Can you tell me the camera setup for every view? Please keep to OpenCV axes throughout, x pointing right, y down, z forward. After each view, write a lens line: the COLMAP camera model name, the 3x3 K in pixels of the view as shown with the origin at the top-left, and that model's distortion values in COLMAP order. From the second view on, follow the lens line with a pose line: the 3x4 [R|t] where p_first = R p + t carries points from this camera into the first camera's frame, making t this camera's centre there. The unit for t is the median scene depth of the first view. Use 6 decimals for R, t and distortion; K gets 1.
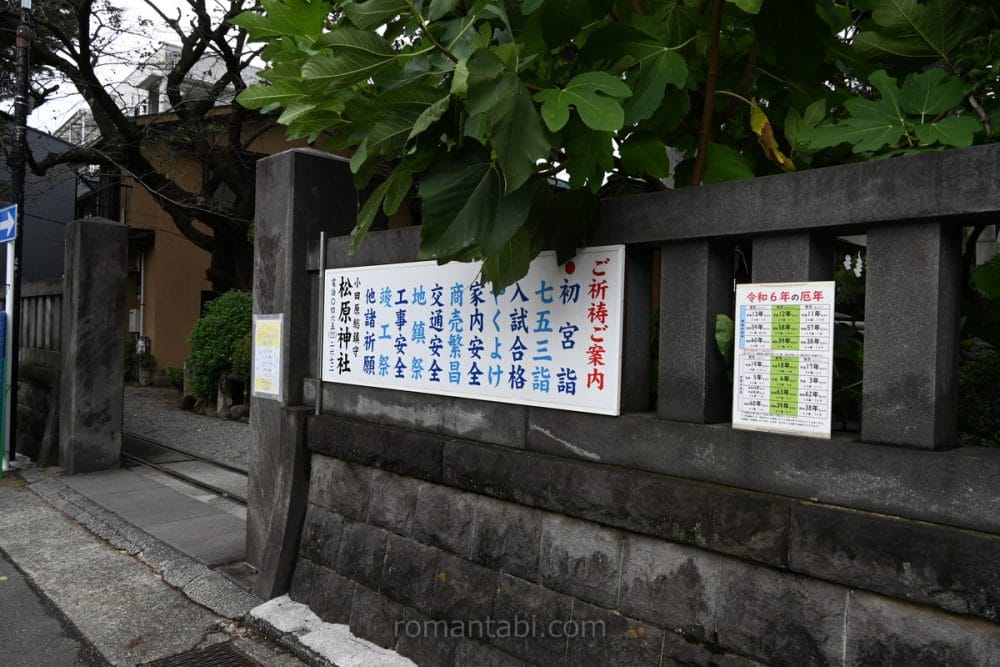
lens RADIAL K [[752.0, 0, 500.0], [0, 752.0, 333.5], [0, 0, 1]] dist [0.012172, 0.010999]
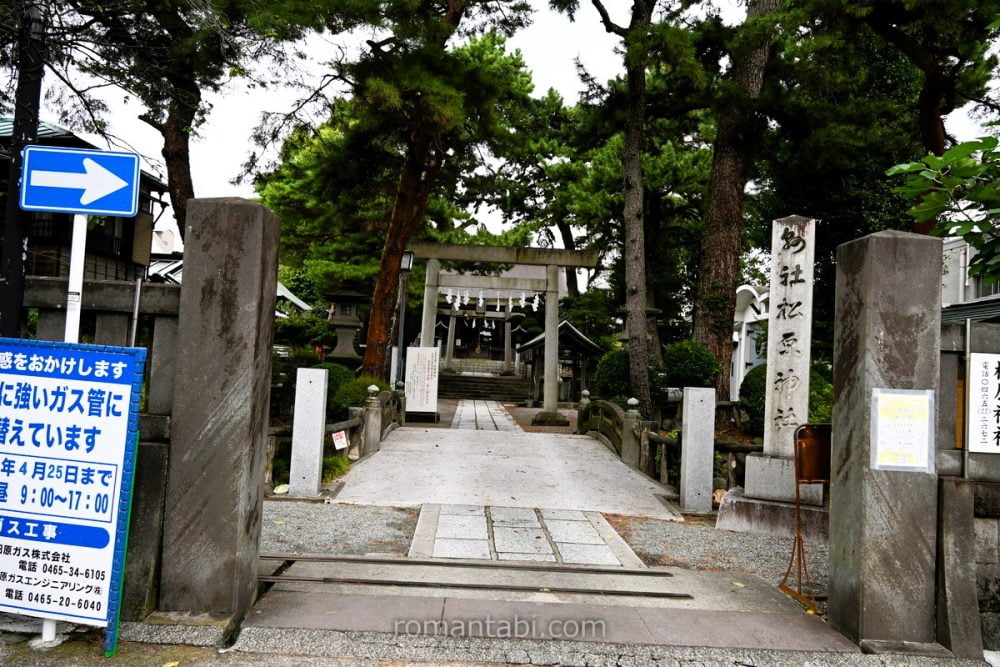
lens RADIAL K [[752.0, 0, 500.0], [0, 752.0, 333.5], [0, 0, 1]] dist [0.012172, 0.010999]
pose [[0.669601, 0.034434, 0.741922, -1.483215], [-0.037312, 0.999223, -0.012701, -0.069811], [-0.741783, -0.019178, 0.670365, 0.733894]]
